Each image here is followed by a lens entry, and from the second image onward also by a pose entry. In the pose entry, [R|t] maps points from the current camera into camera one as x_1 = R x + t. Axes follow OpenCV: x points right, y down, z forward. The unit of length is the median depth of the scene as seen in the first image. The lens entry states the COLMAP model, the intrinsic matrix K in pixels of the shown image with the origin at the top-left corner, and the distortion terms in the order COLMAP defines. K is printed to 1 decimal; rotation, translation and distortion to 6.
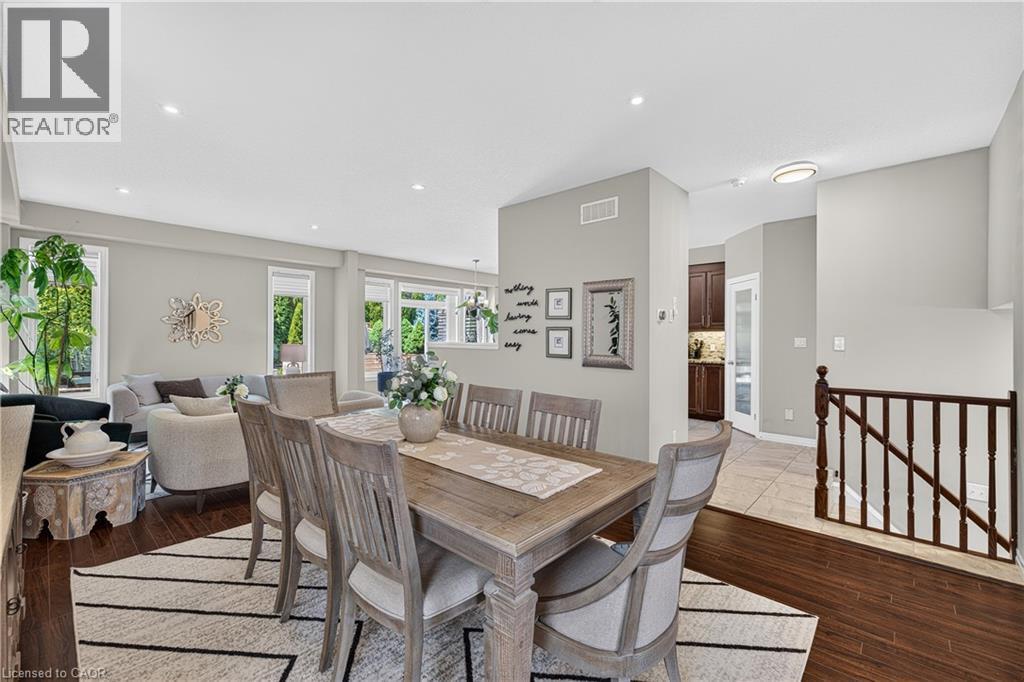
lens RADIAL K [[426.1, 0, 513.1], [0, 426.1, 334.8], [0, 0, 1]] dist [0.002566, -0.001046]
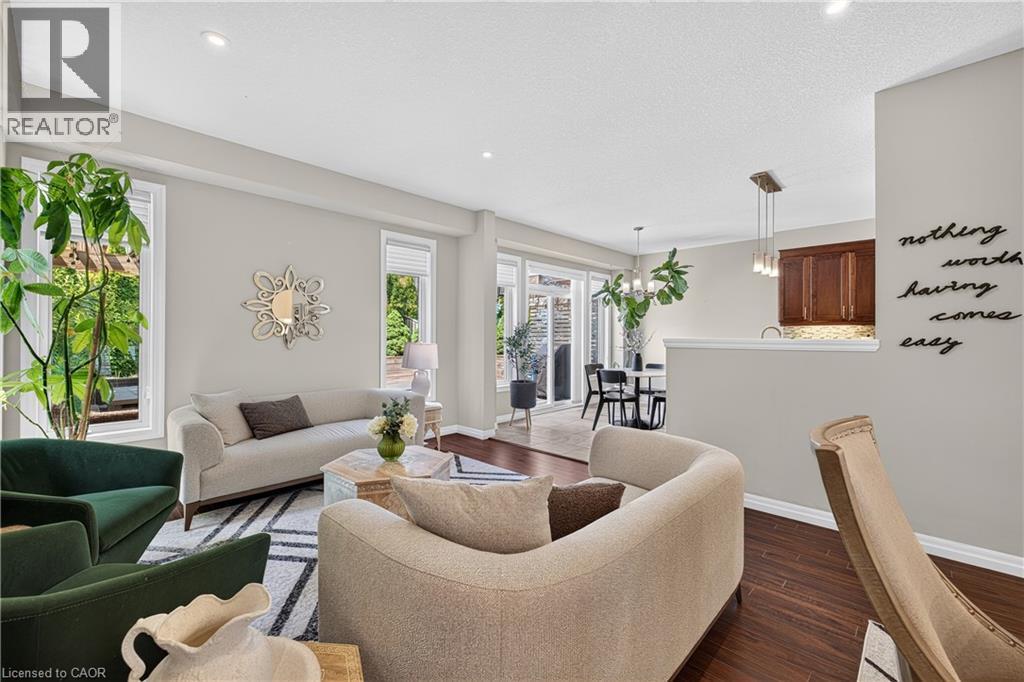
lens RADIAL K [[426.1, 0, 513.0], [0, 426.1, 334.0], [0, 0, 1]] dist [0.002566, -0.001046]
pose [[0.999643, -0.003207, -0.026524, -0.492503], [0.003153, 0.999993, -0.002057, 0.012934], [0.026530, 0.001972, 0.999646, 0.453732]]
